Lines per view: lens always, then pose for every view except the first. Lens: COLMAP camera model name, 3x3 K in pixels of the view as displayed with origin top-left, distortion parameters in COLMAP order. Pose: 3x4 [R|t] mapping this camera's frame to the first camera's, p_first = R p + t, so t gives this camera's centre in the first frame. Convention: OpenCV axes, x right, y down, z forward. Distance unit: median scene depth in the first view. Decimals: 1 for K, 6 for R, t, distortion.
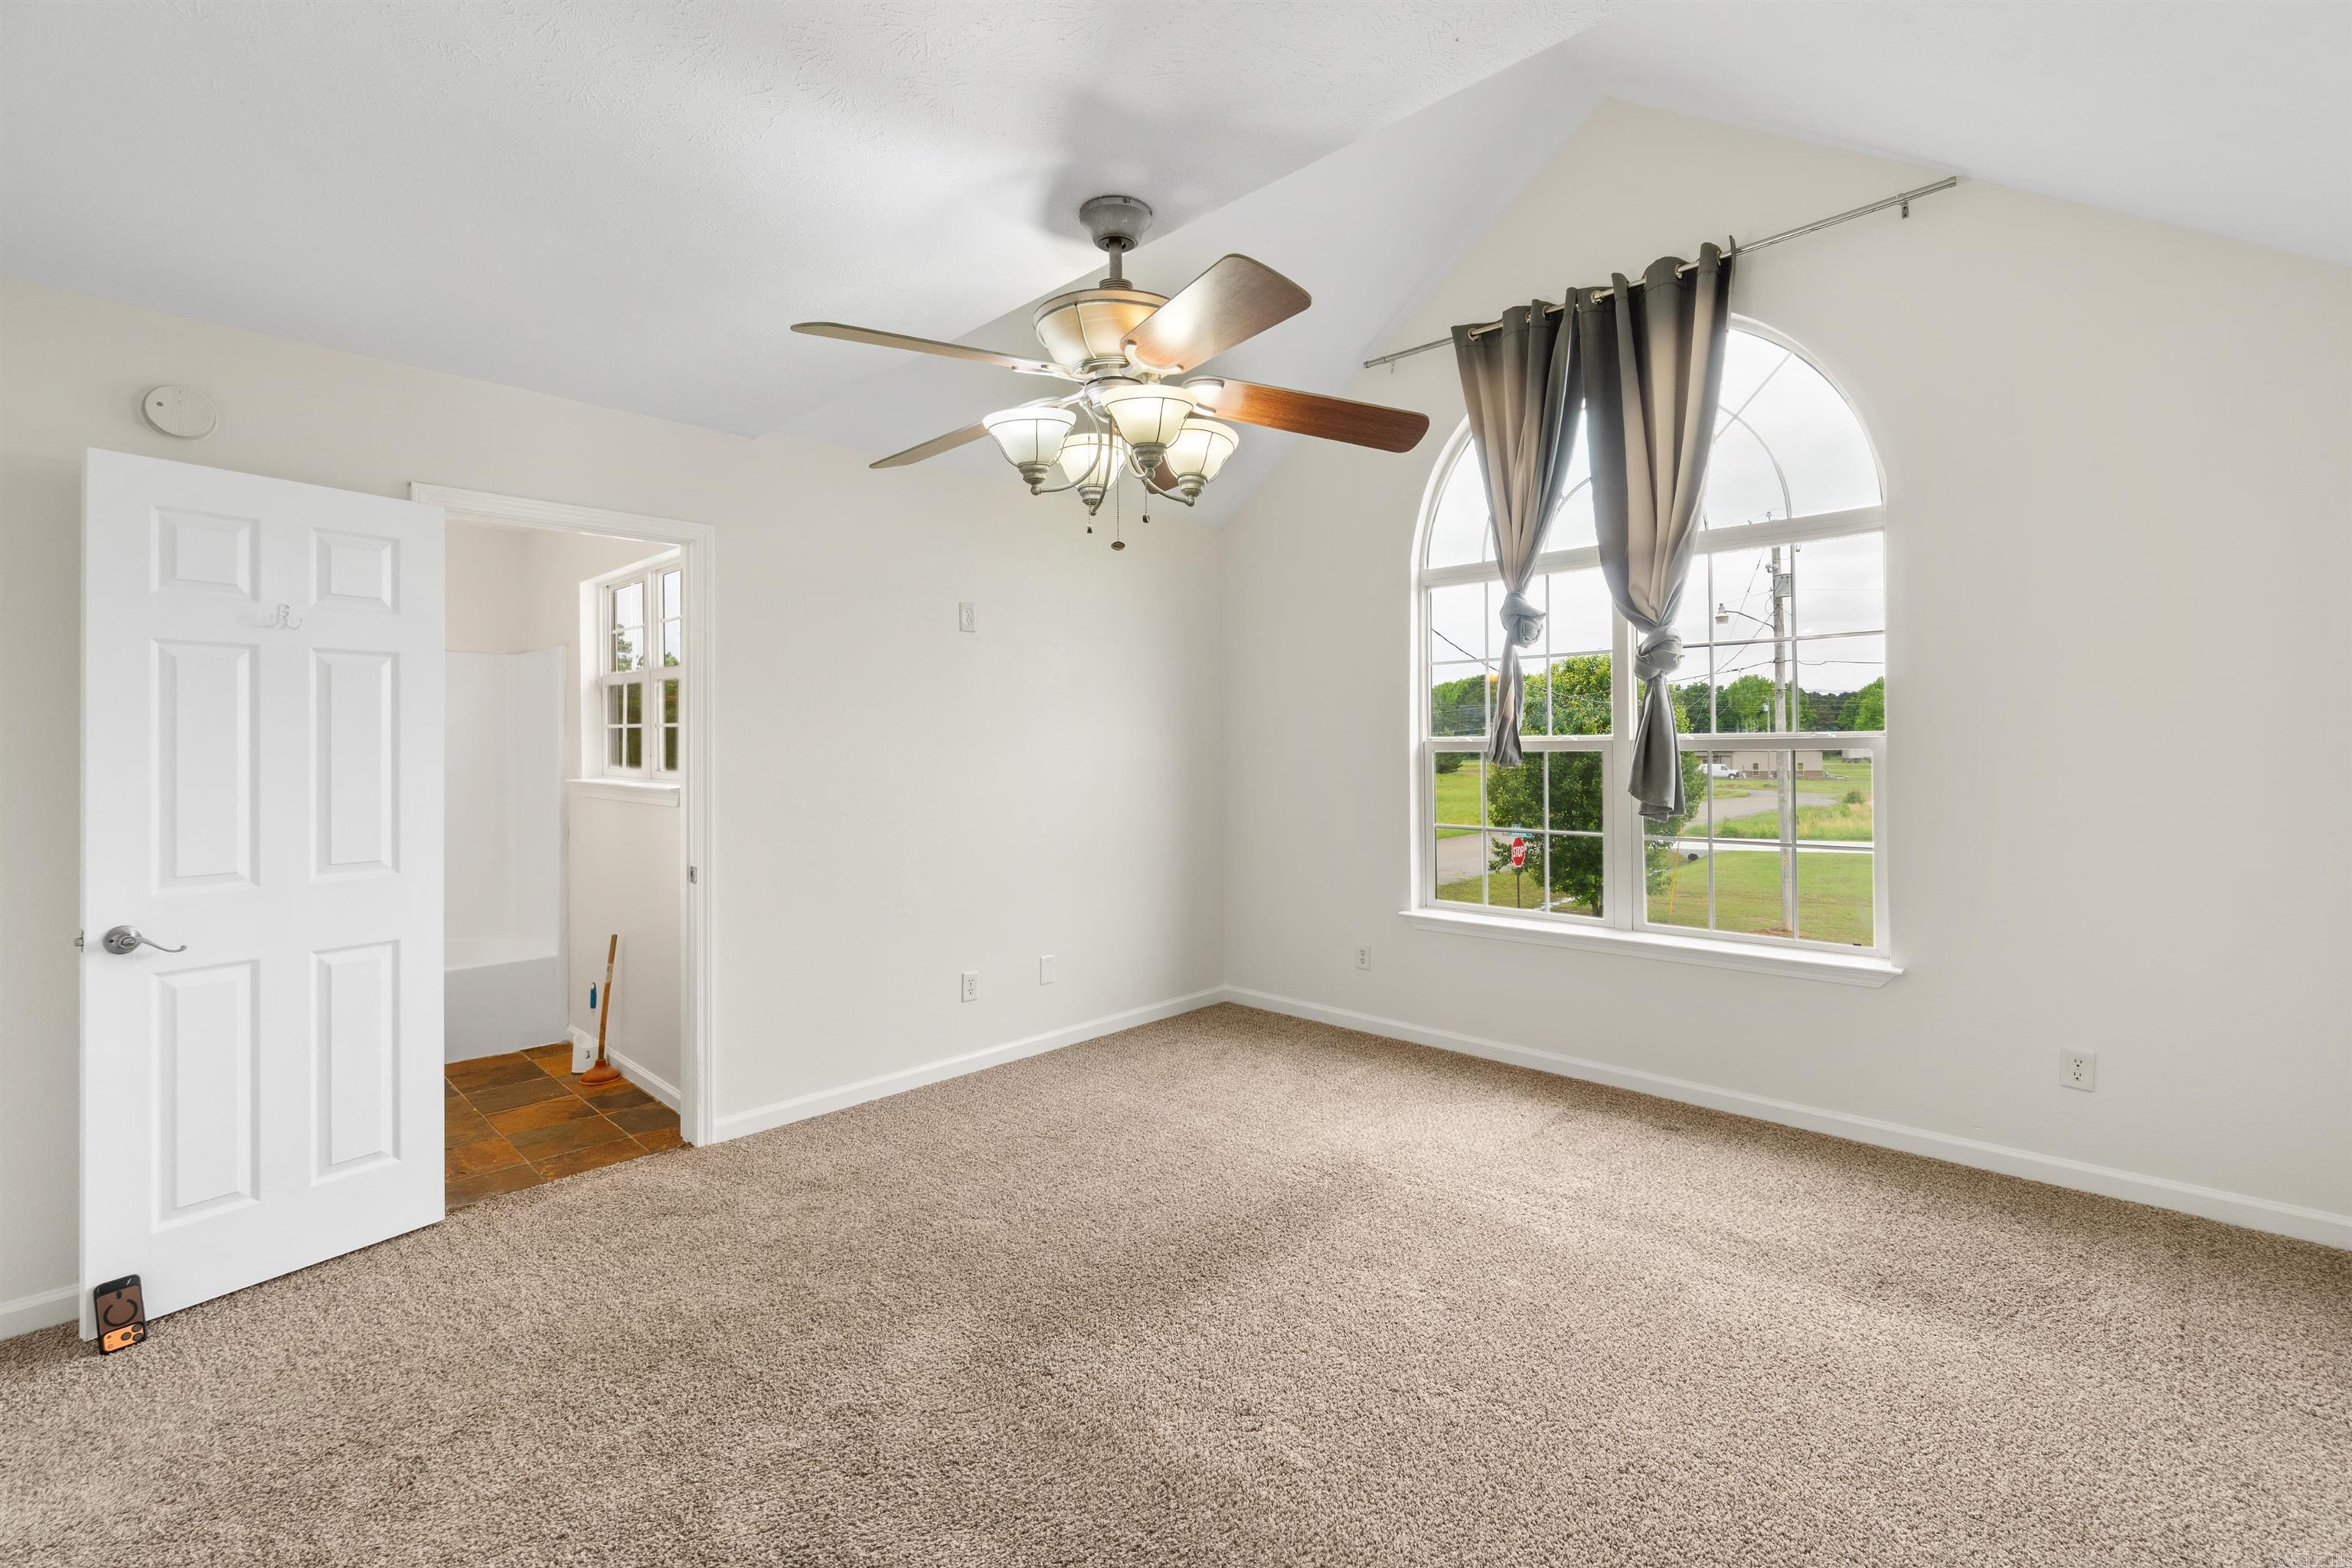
lens RADIAL K [[1028.4, 0, 1169.2], [0, 1028.4, 745.1], [0, 0, 1]] dist [0.002660, 0.000376]
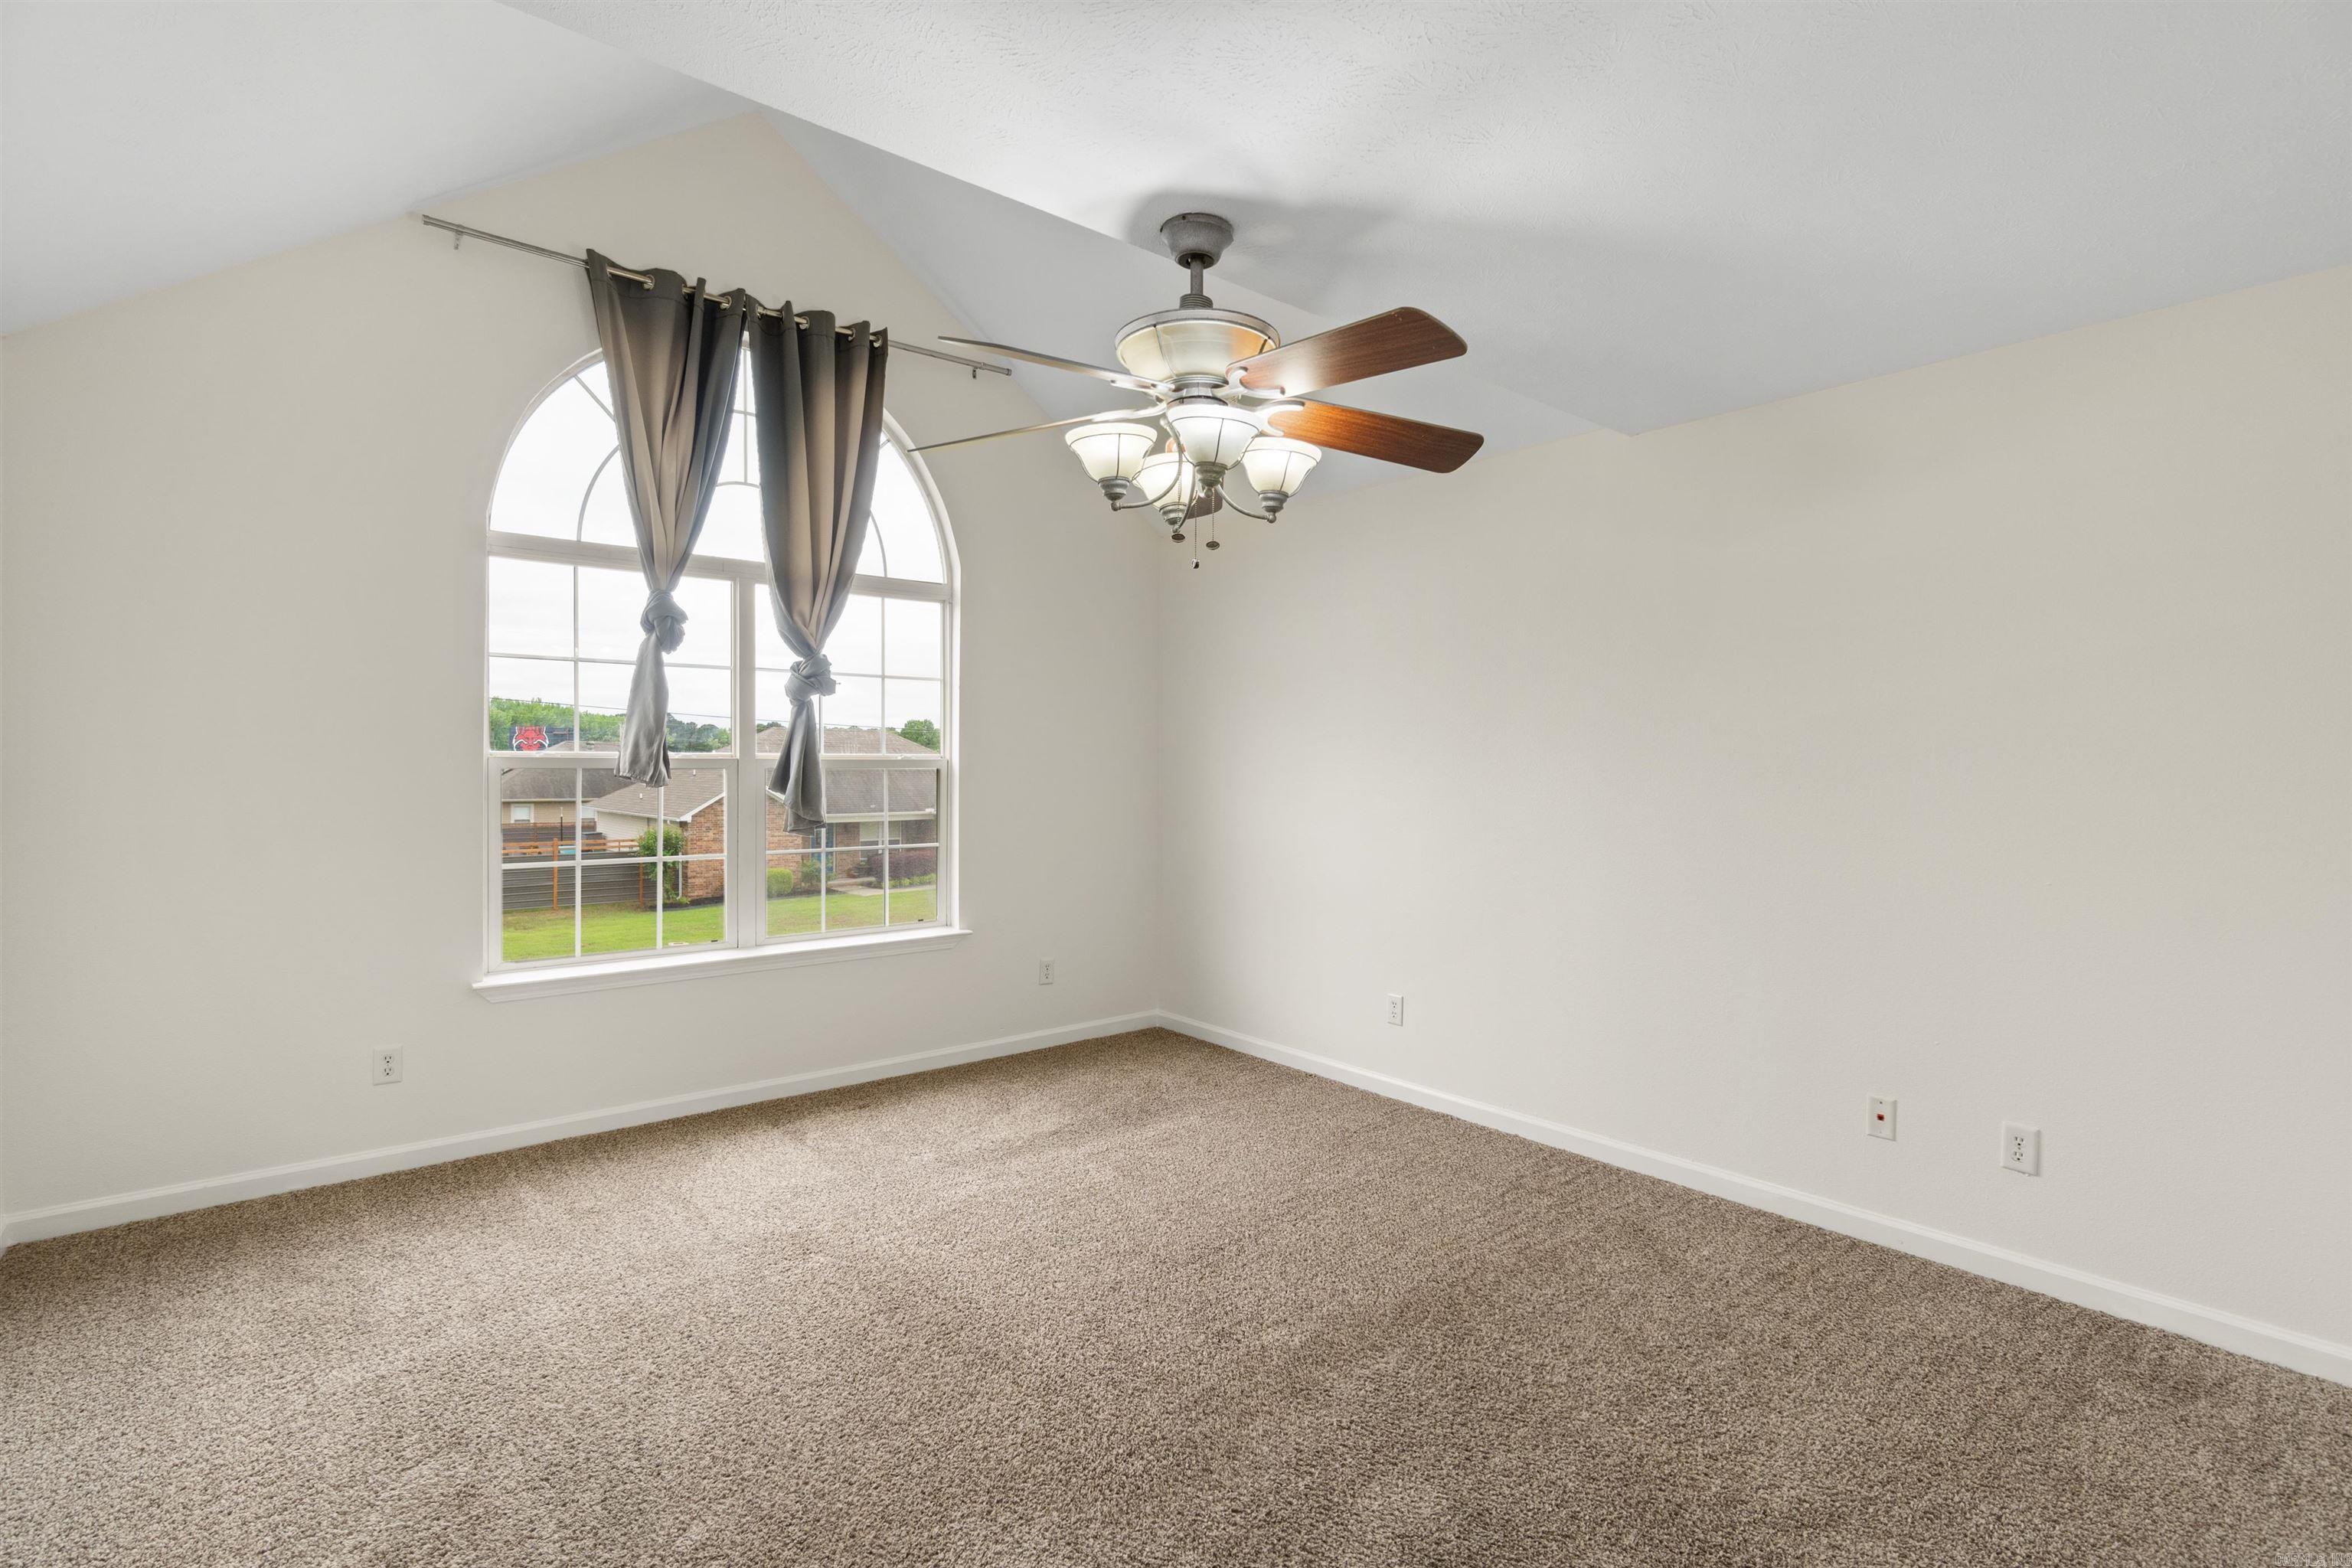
lens RADIAL K [[1136.3, 0, 1174.1], [0, 1136.3, 780.1], [0, 0, 1]] dist [-0.000604, 0.000870]
pose [[0.100046, -0.007801, 0.994952, -0.665255], [-0.007032, 0.999939, 0.008547, 0.003947], [-0.994958, -0.007852, 0.099985, 0.511095]]
